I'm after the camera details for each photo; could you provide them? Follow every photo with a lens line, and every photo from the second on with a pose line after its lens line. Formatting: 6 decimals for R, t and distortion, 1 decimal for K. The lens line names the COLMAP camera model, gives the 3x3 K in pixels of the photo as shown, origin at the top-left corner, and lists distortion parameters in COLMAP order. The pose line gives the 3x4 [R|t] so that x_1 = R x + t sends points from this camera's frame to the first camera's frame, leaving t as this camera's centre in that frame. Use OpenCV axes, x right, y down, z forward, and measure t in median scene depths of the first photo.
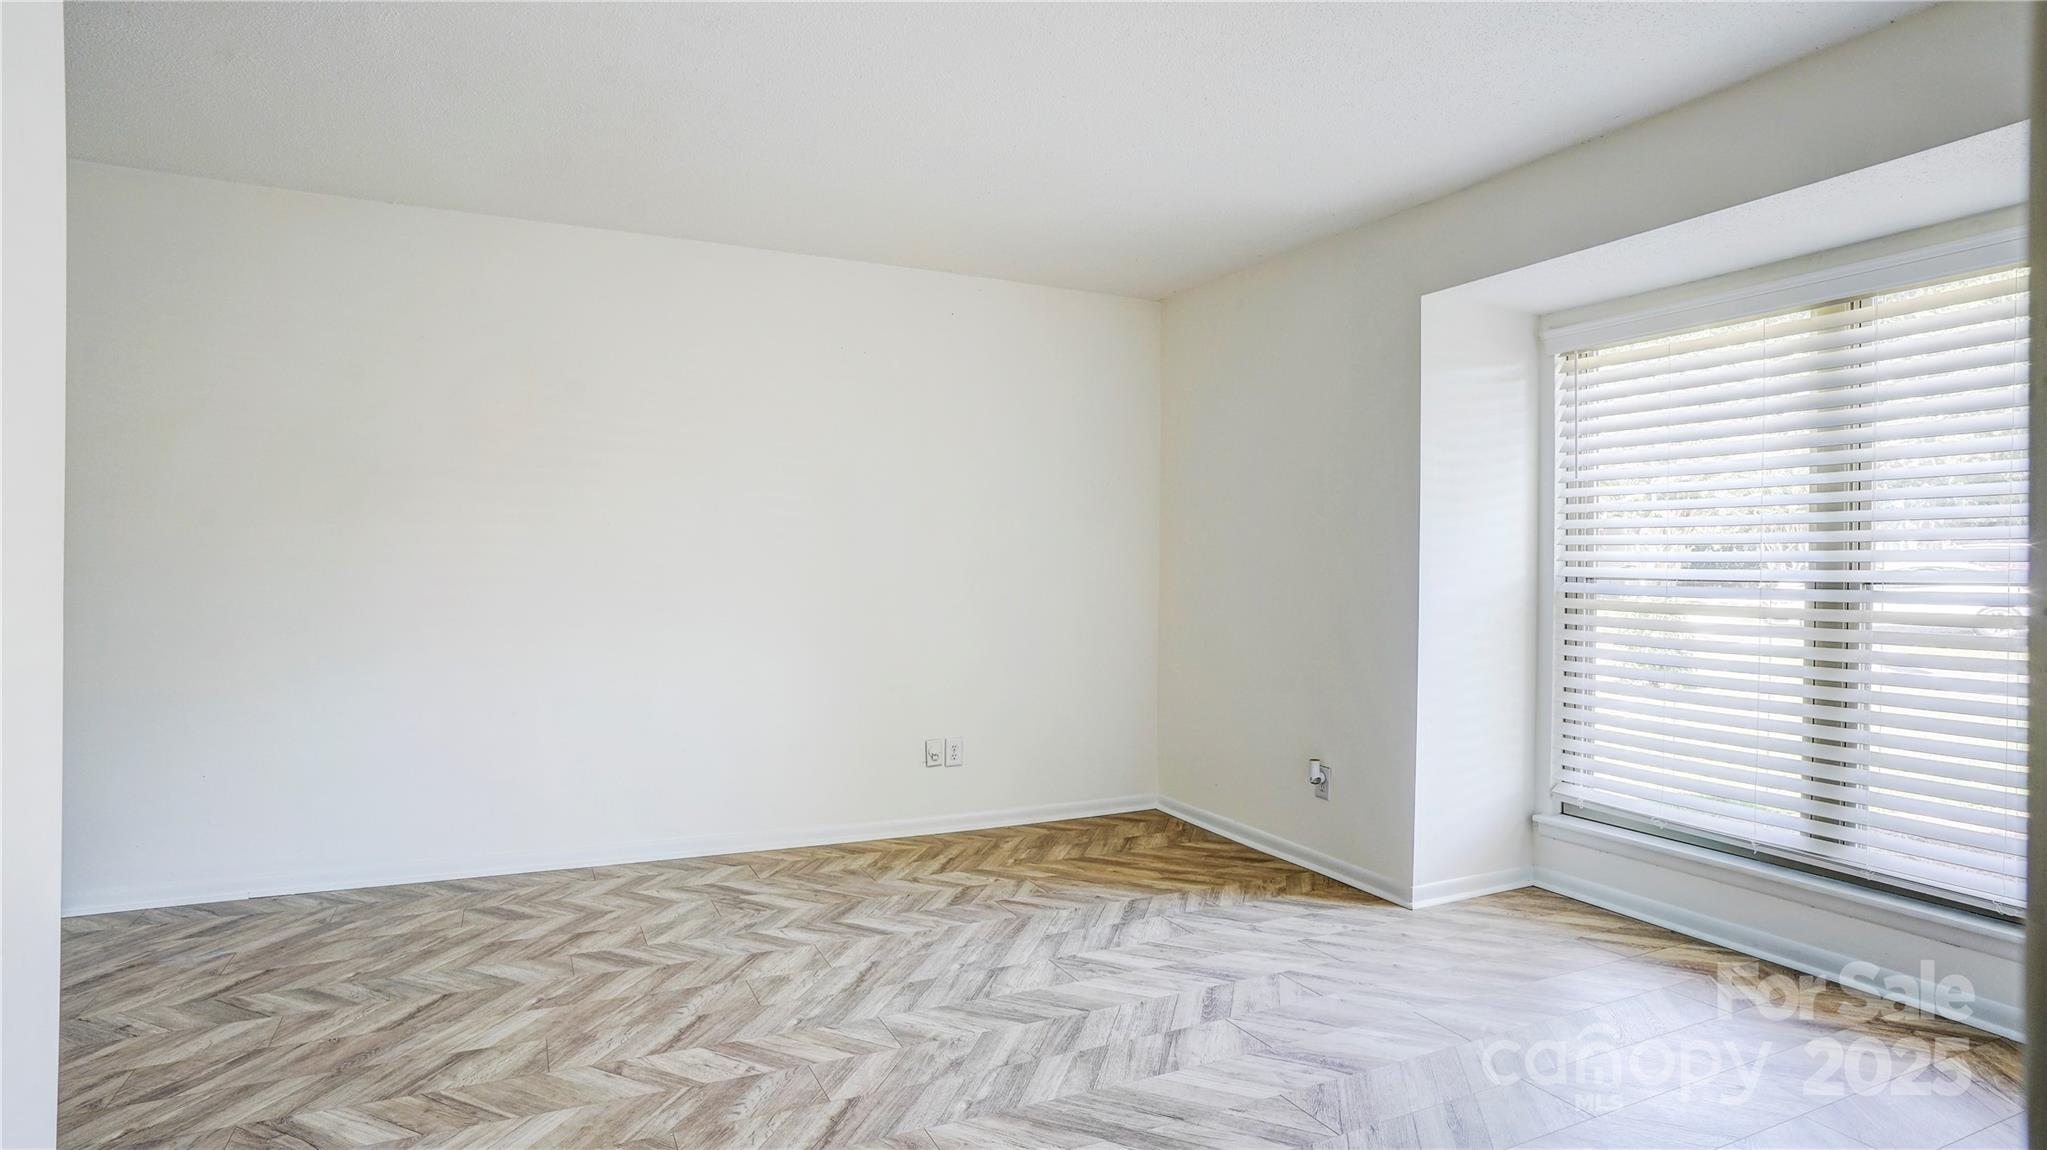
lens RADIAL K [[1077.9, 0, 1013.2], [0, 1077.9, 579.3], [0, 0, 1]] dist [-0.080255, 0.050680]
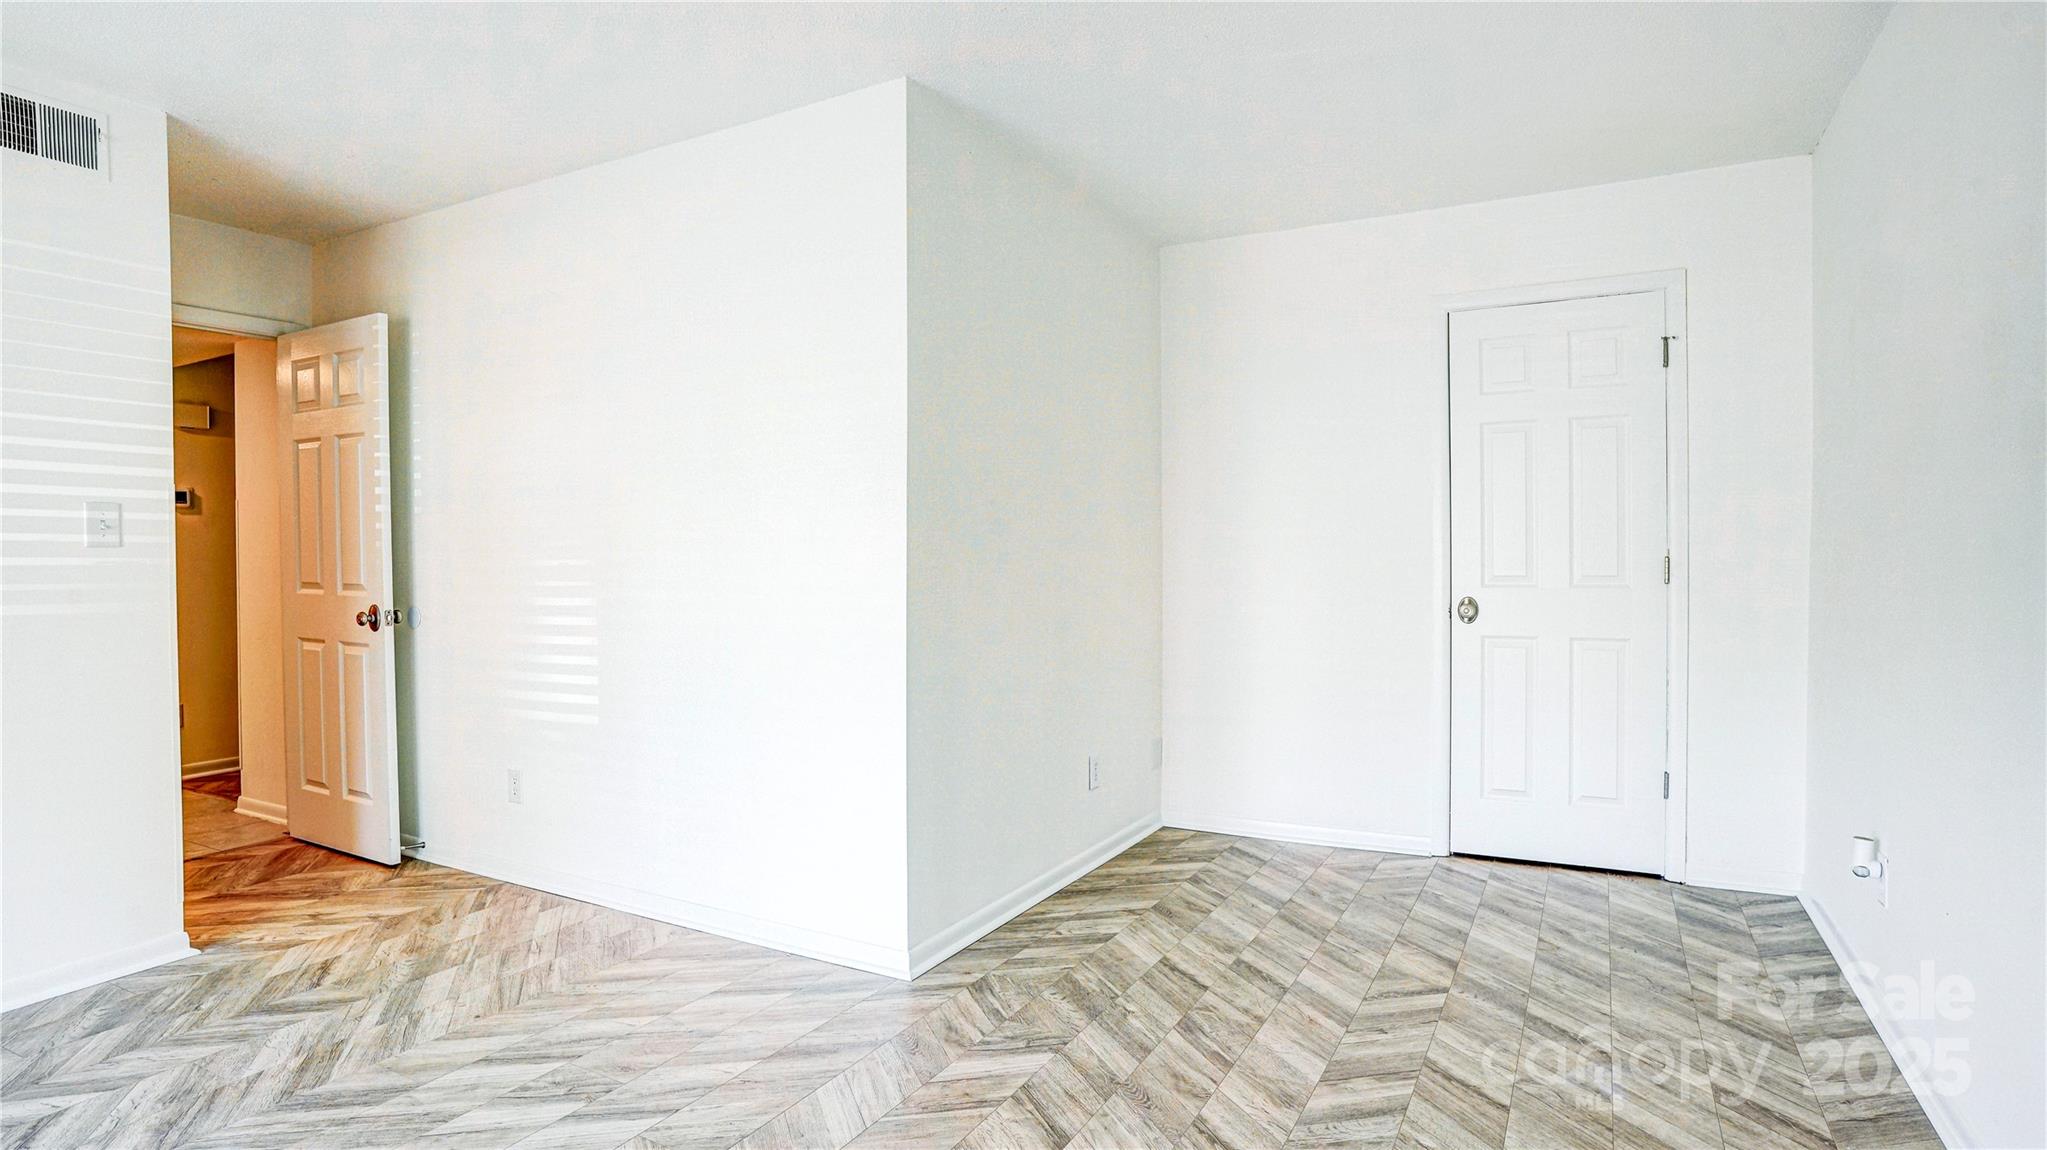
lens RADIAL K [[1064.6, 0, 1021.9], [0, 1064.6, 571.8], [0, 0, 1]] dist [-0.079505, 0.046912]
pose [[-0.812800, 0.006295, -0.582509, -0.010253], [-0.011376, 0.999579, 0.026677, -0.015102], [0.582431, 0.028310, -0.812387, 1.113067]]
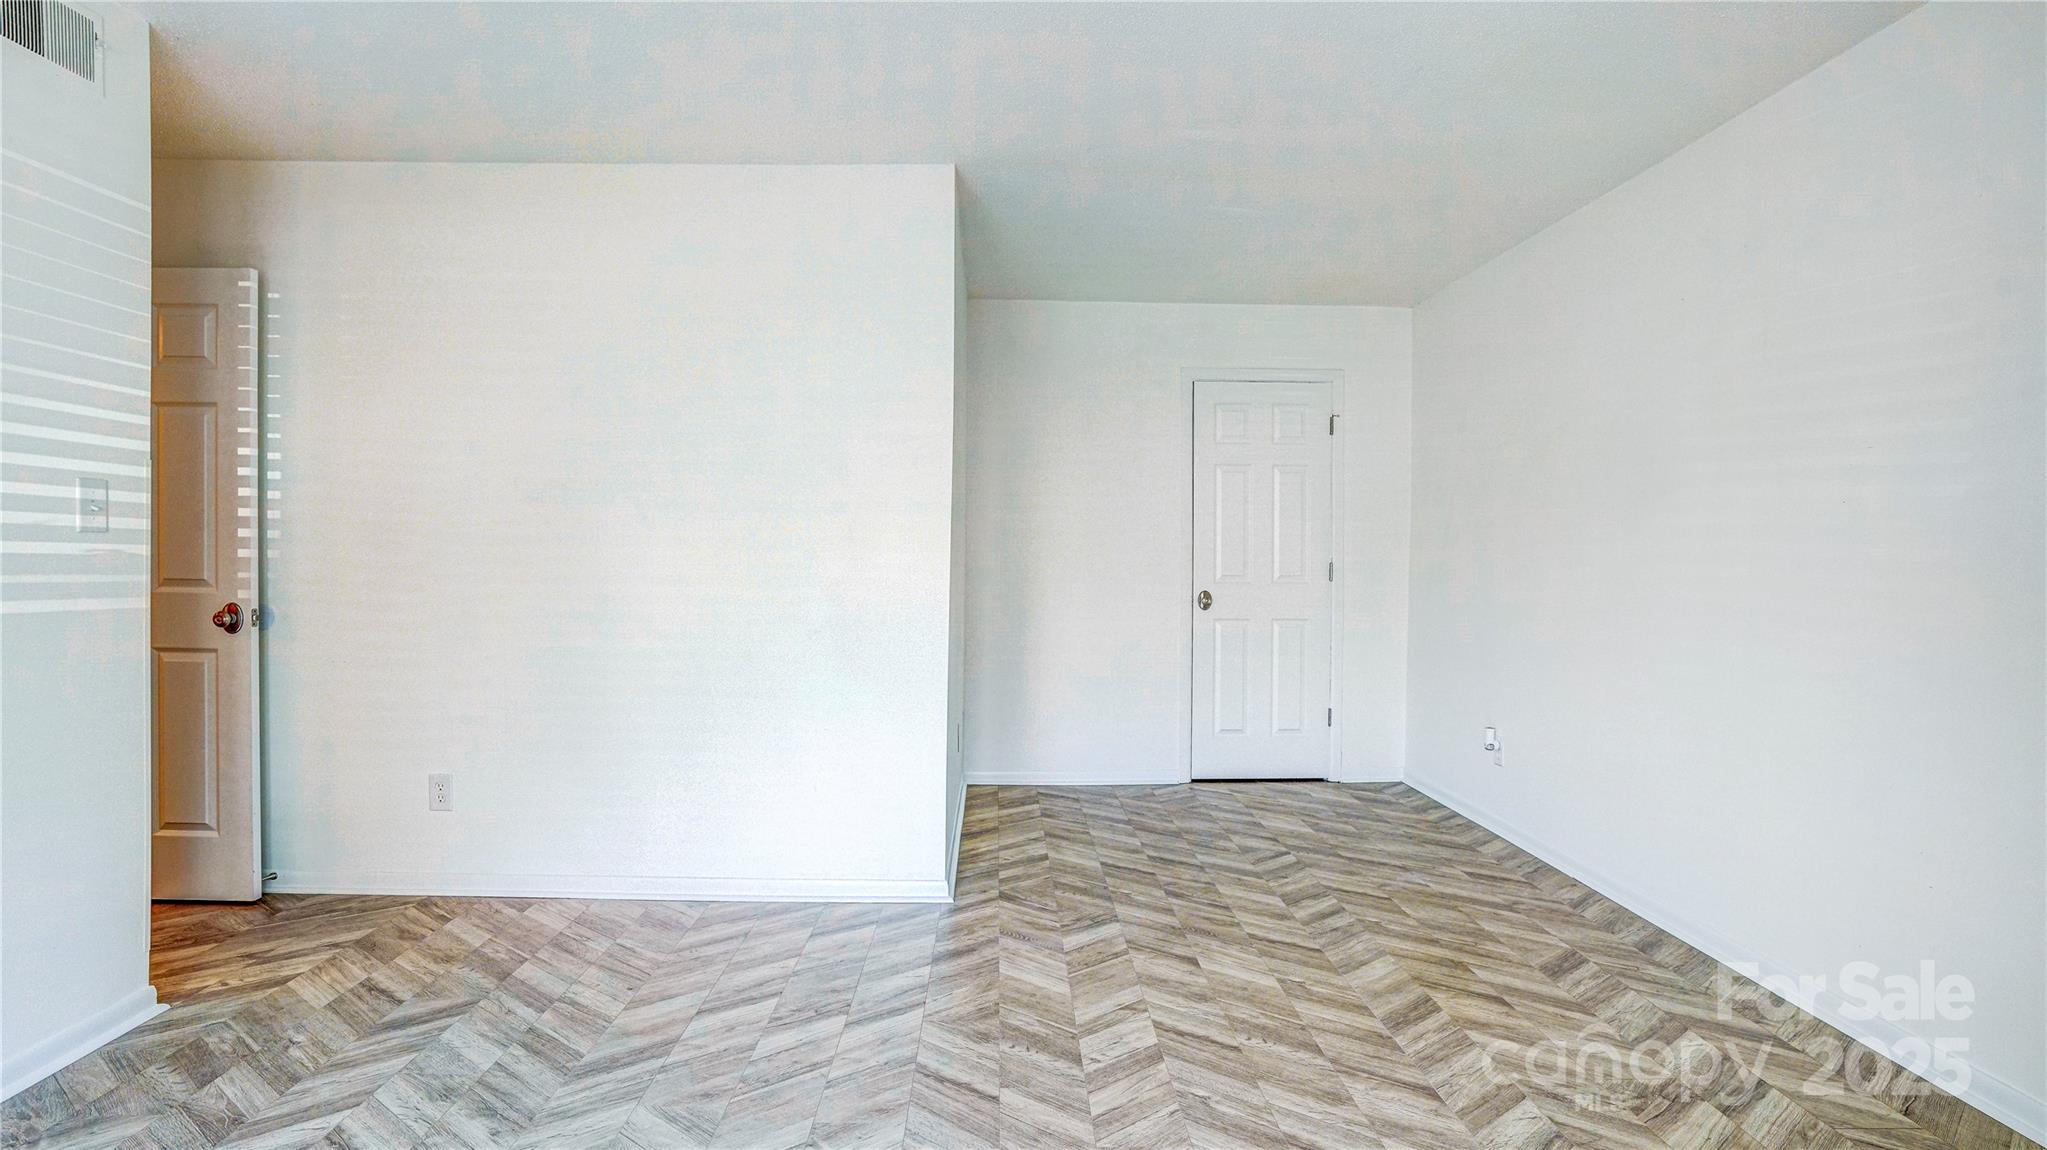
lens RADIAL K [[1064.6, 0, 1021.9], [0, 1064.6, 571.8], [0, 0, 1]] dist [-0.079505, 0.046912]
pose [[-0.407757, 0.000252, -0.913091, 0.451426], [-0.027577, 0.999540, 0.012591, -0.004187], [0.912674, 0.030315, -0.407562, 0.881053]]
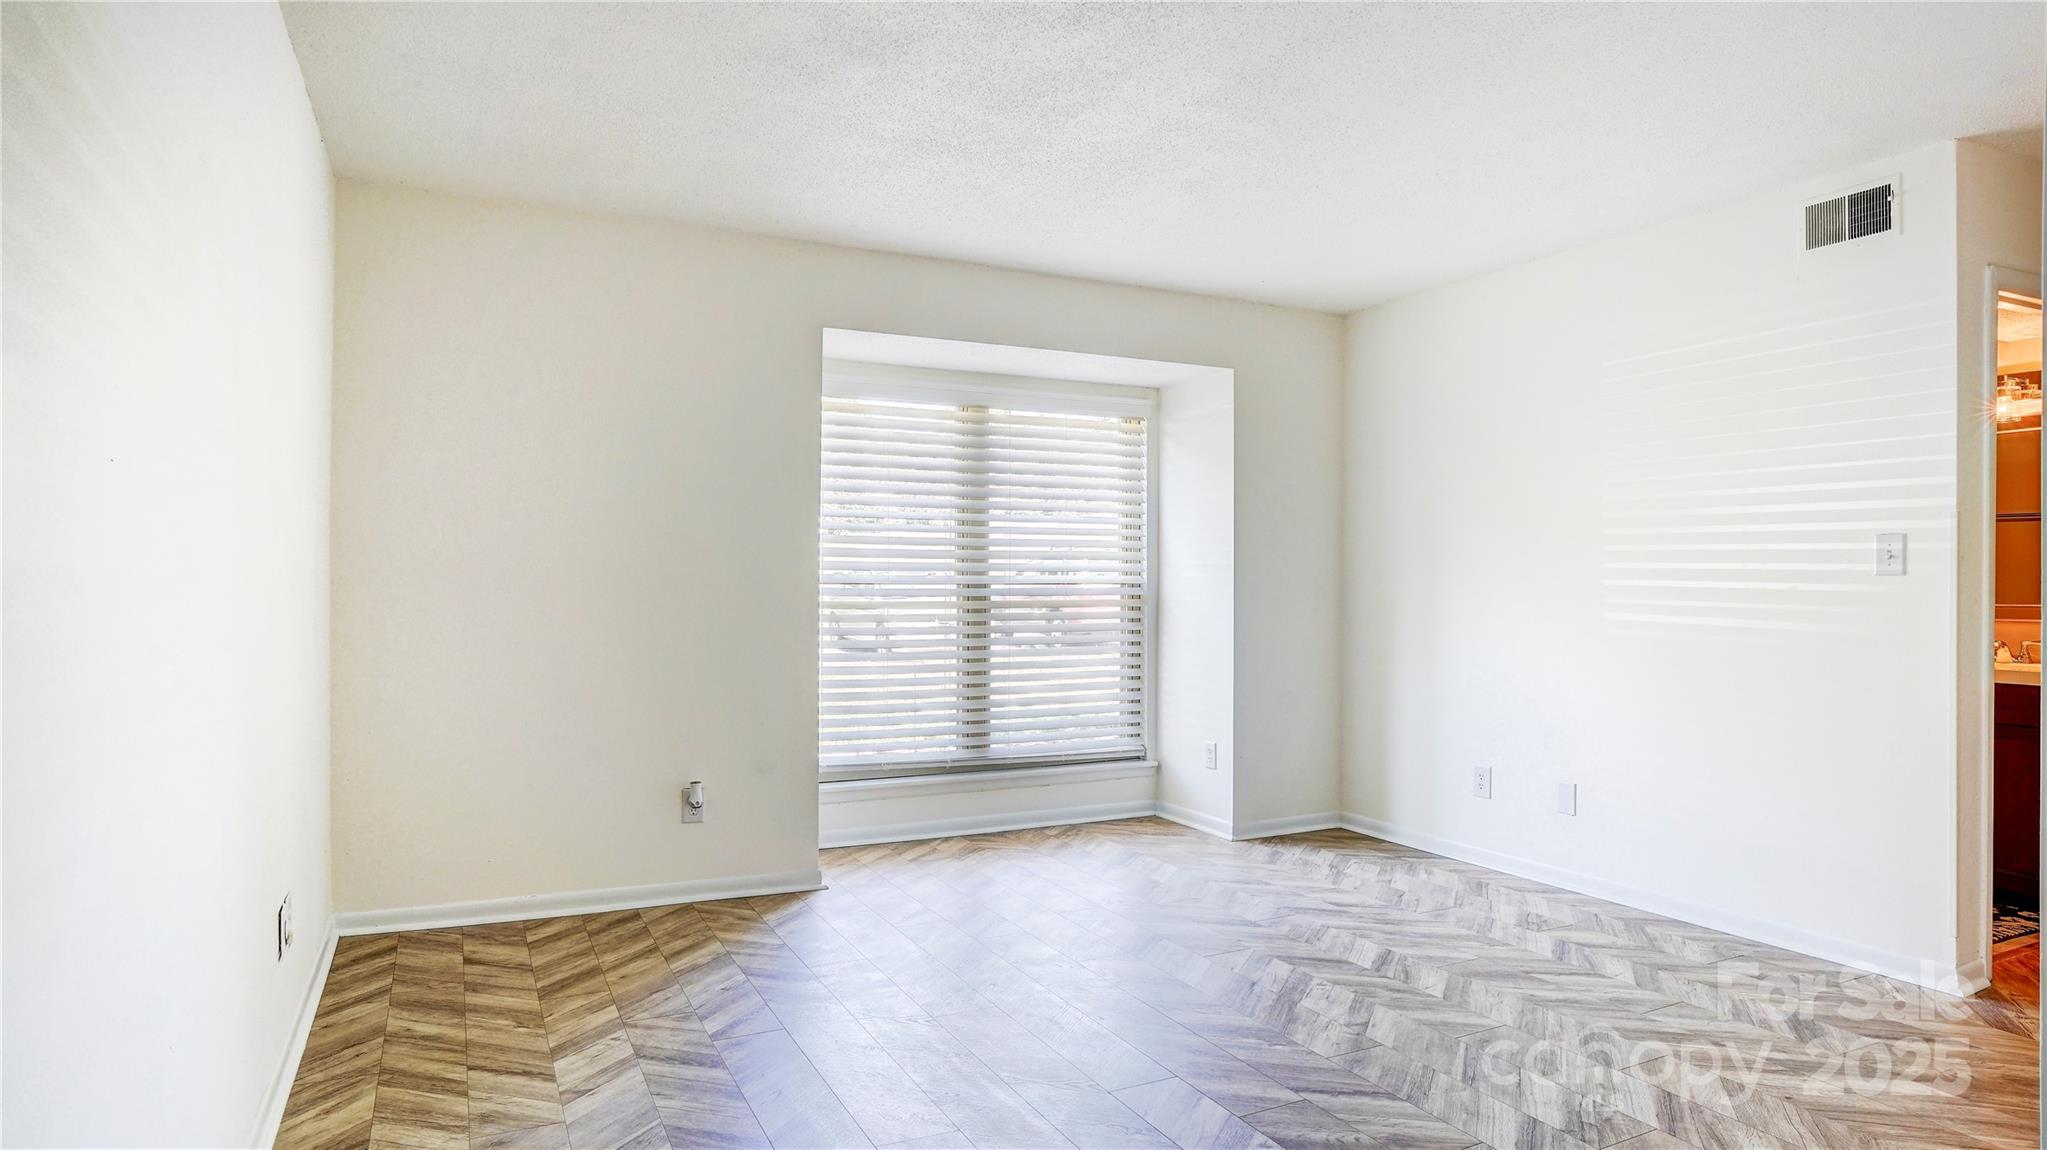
lens RADIAL K [[1152.6, 0, 1023.5], [0, 1152.6, 575.0], [0, 0, 1]] dist [-0.036266, 0.000143]
pose [[-0.026814, -0.007100, 0.999615, -0.798874], [0.008312, 0.999939, 0.007325, -0.017971], [-0.999606, 0.008505, -0.026754, 0.814768]]
